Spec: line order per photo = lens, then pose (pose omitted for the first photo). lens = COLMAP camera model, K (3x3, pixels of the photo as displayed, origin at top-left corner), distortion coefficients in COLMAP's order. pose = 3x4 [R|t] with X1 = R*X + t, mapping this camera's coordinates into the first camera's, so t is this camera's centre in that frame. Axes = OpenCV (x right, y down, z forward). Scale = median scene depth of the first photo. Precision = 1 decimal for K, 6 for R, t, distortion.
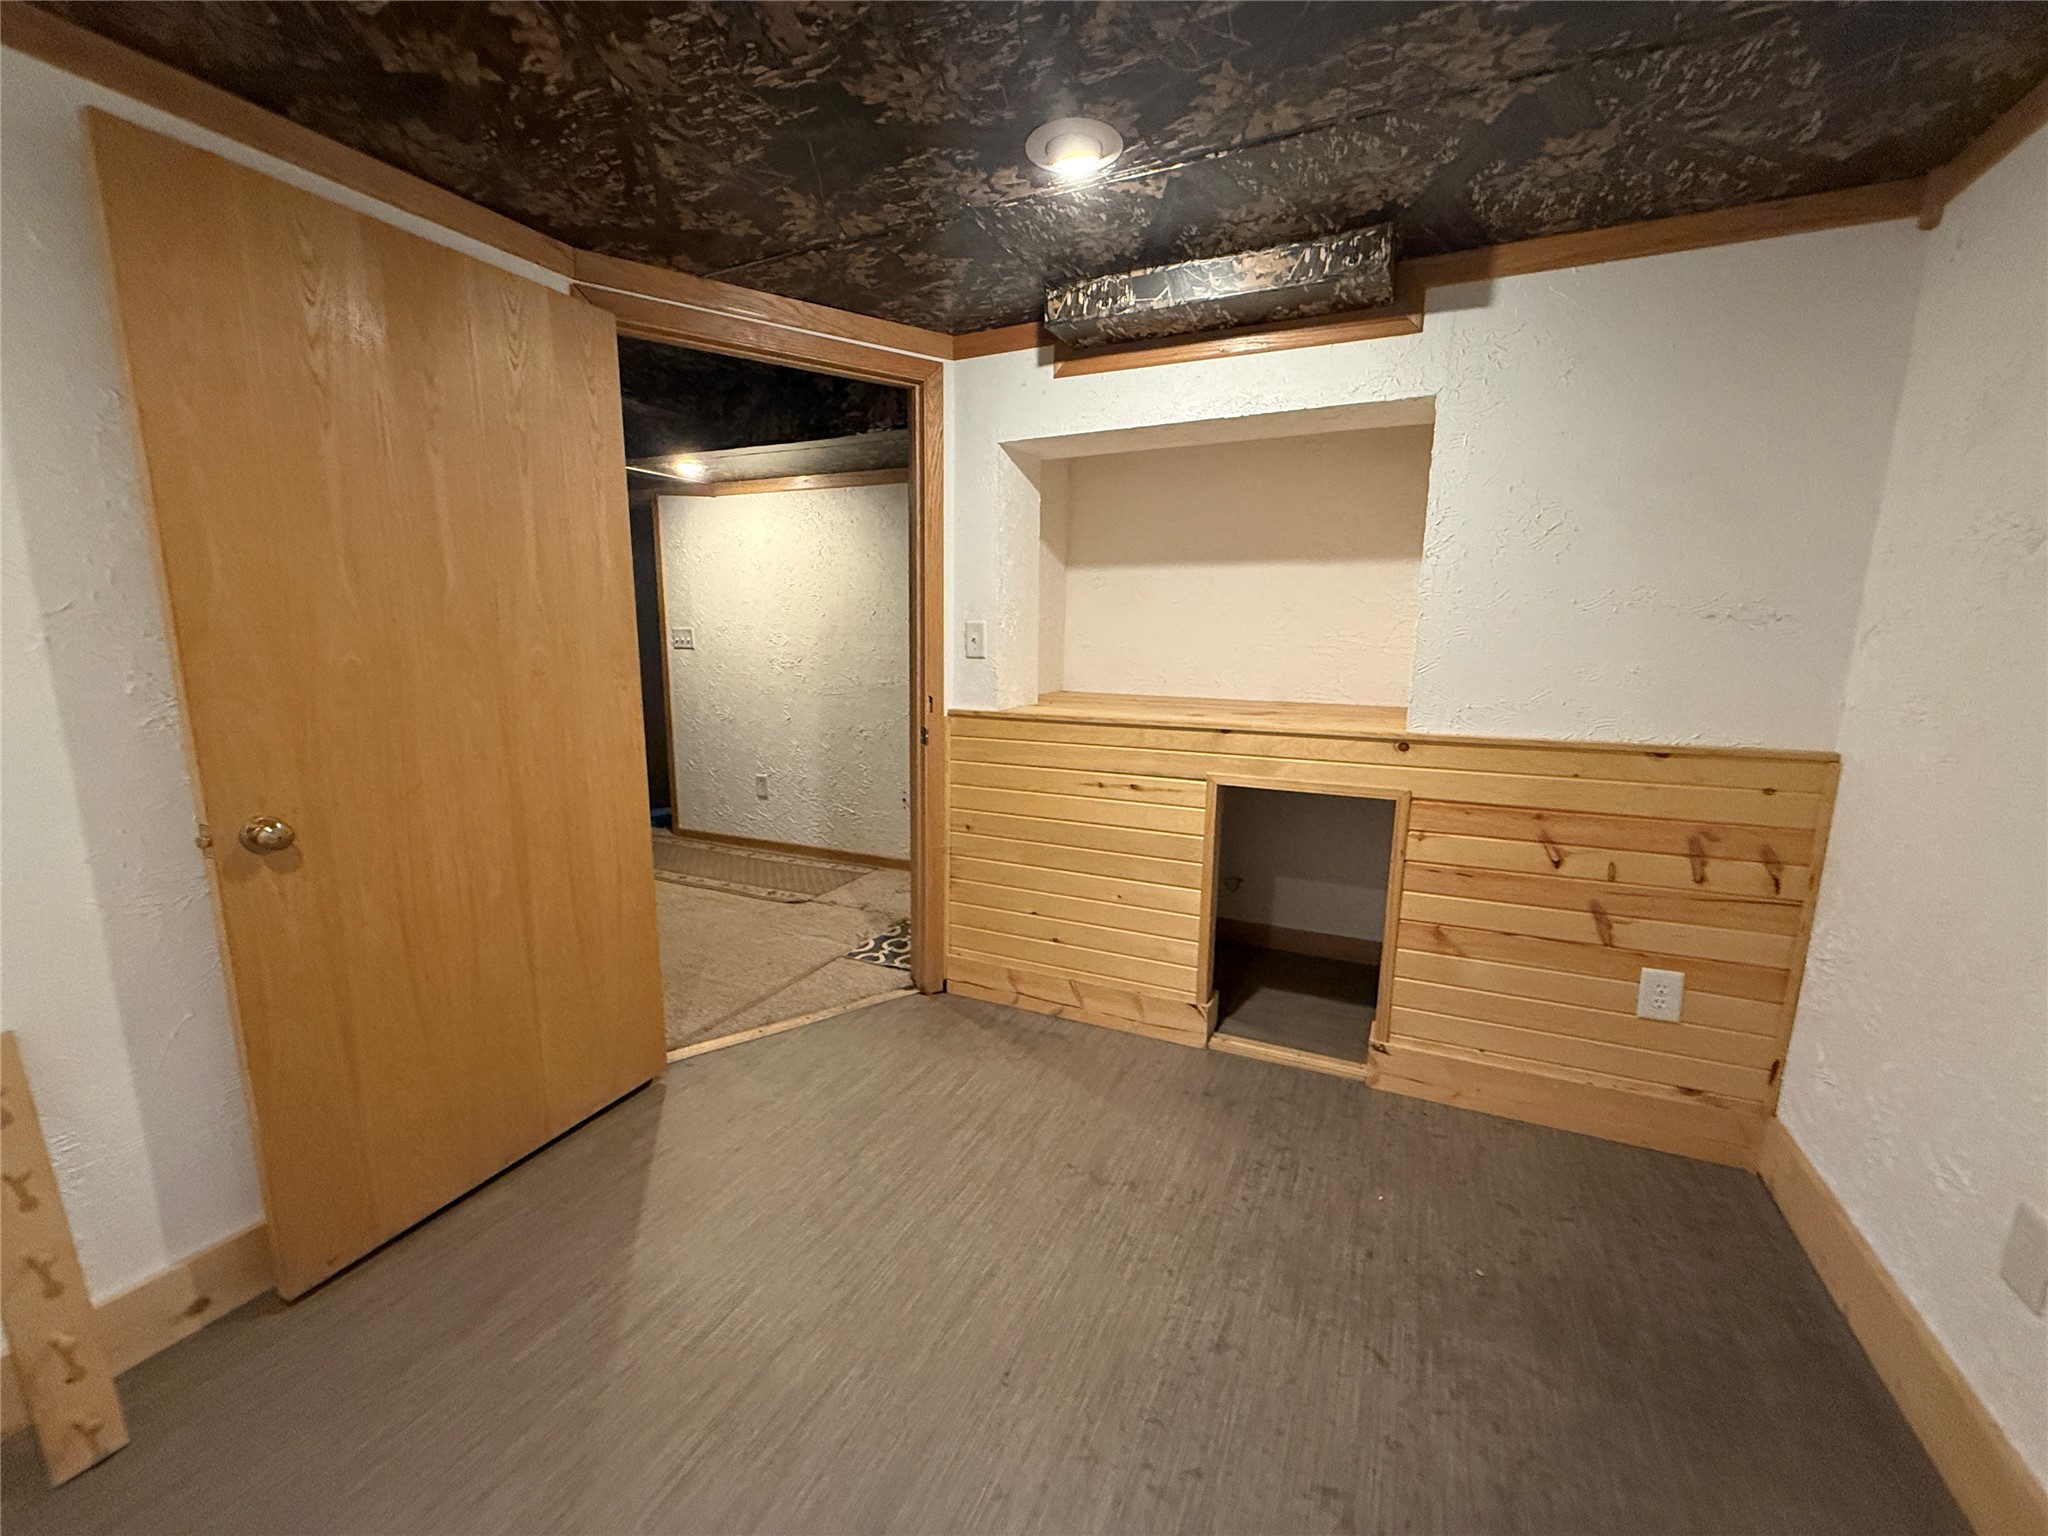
lens RADIAL K [[825.5, 0, 1024.0], [0, 825.5, 774.3], [0, 0, 1]] dist [-0.001961, 0.001277]
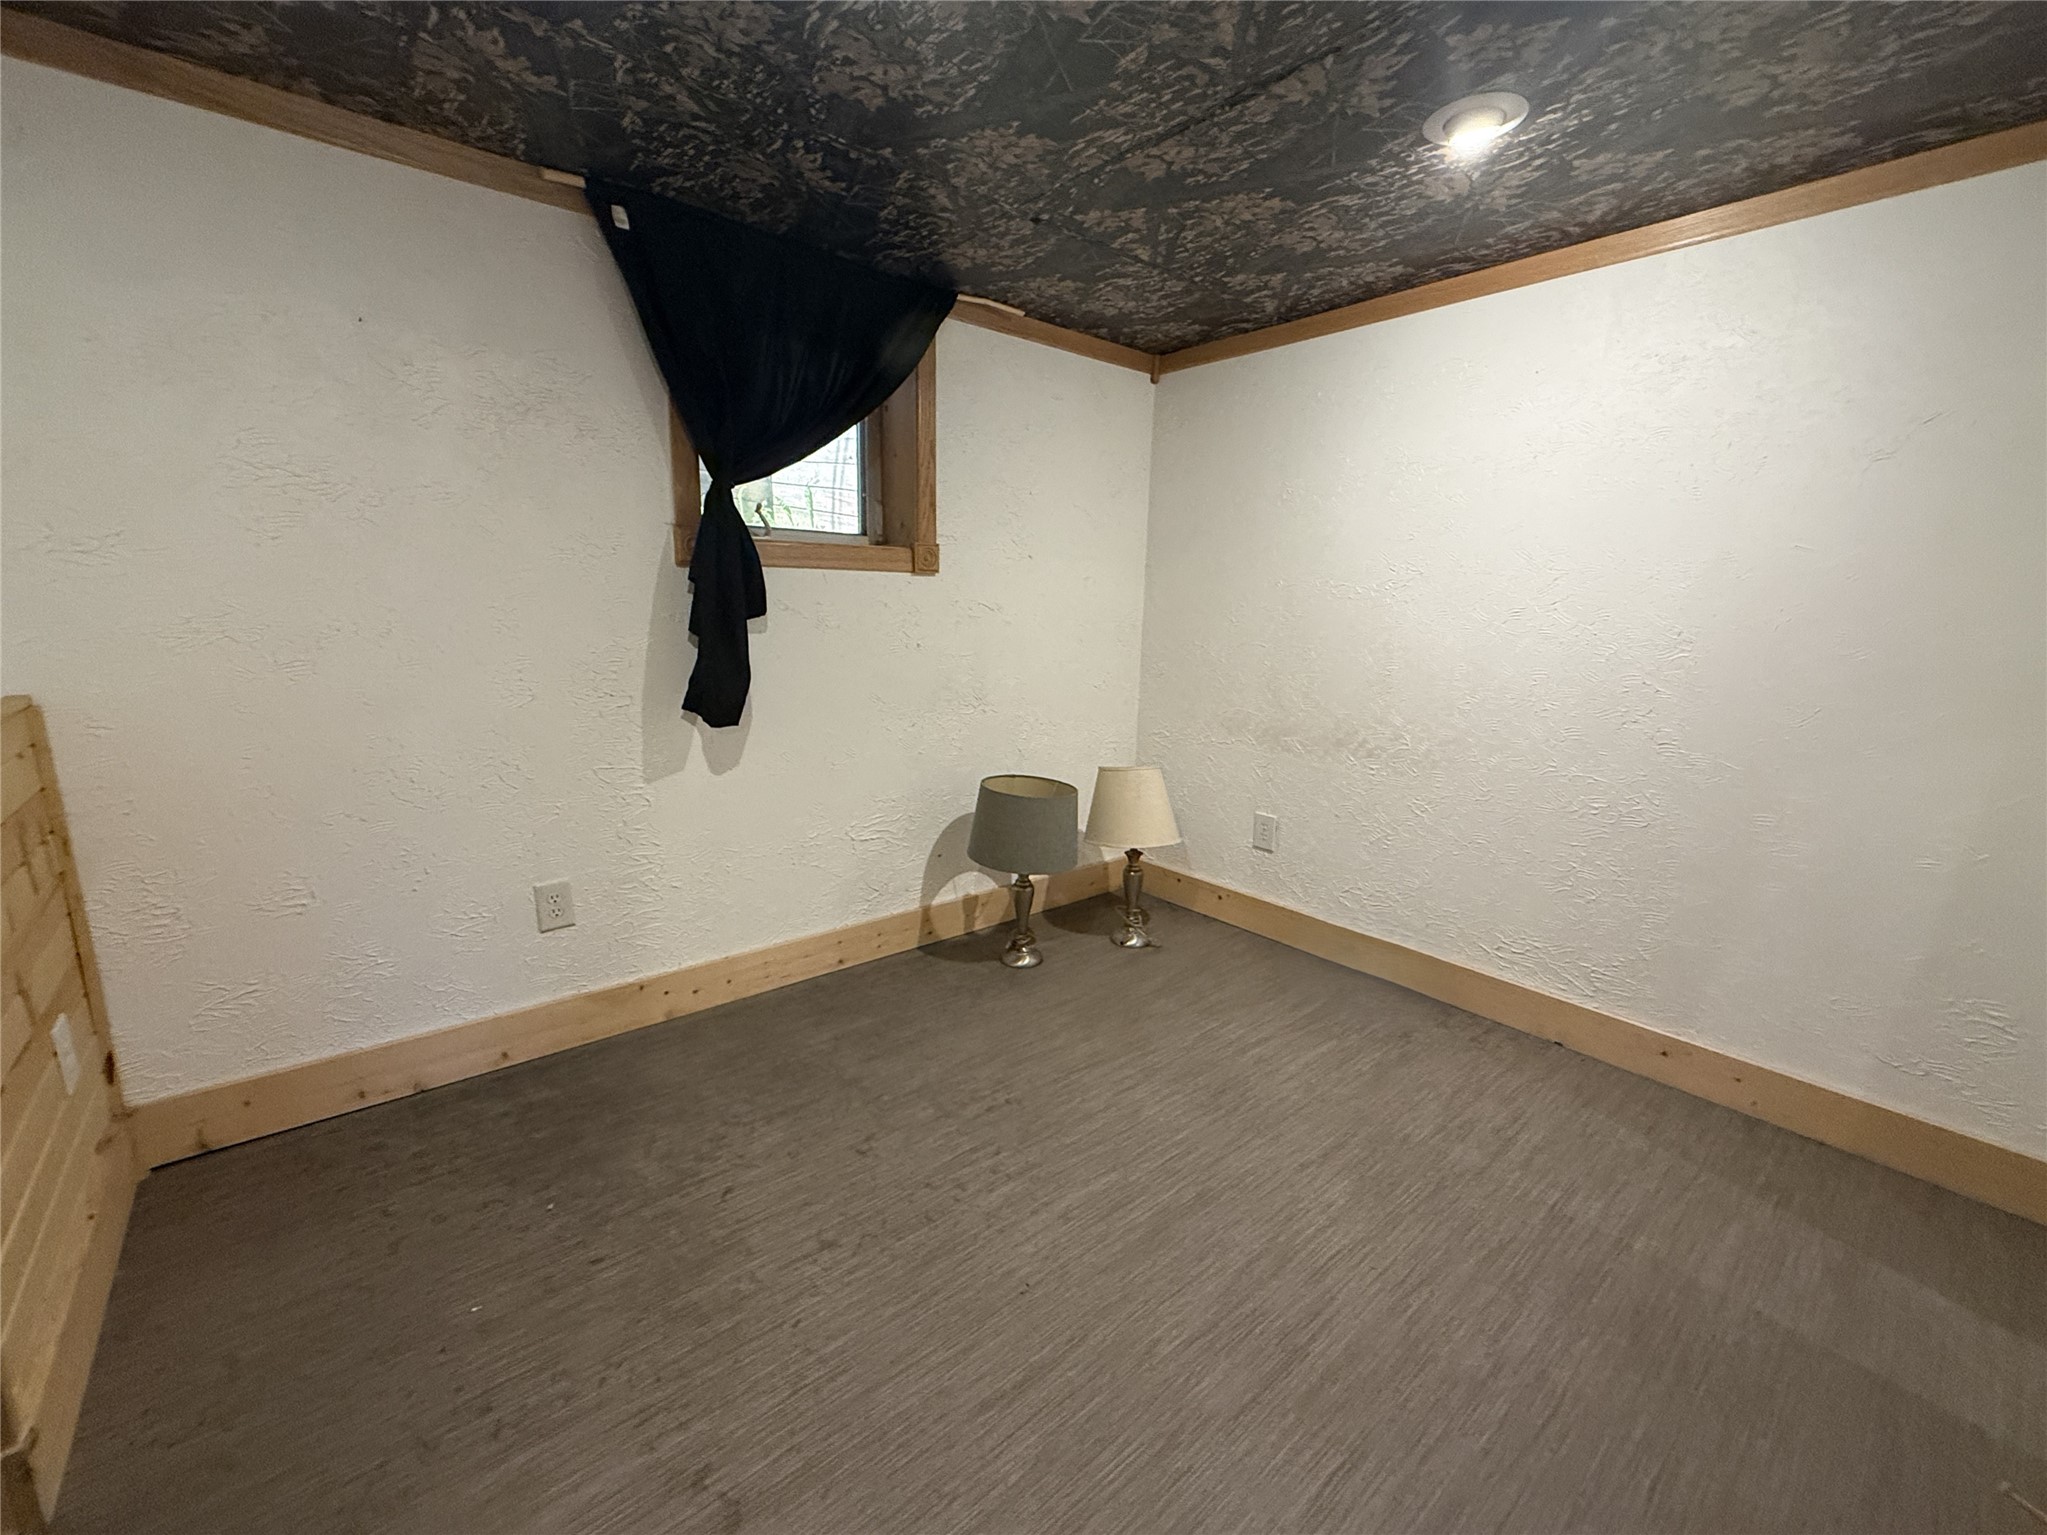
lens RADIAL K [[825.1, 0, 1024.8], [0, 825.1, 767.4], [0, 0, 1]] dist [-0.001961, 0.001277]
pose [[-0.912703, -0.113130, 0.392652, -0.753454], [0.040916, 0.930781, 0.363281, -0.404407], [-0.406571, 0.347633, -0.844897, 2.341251]]
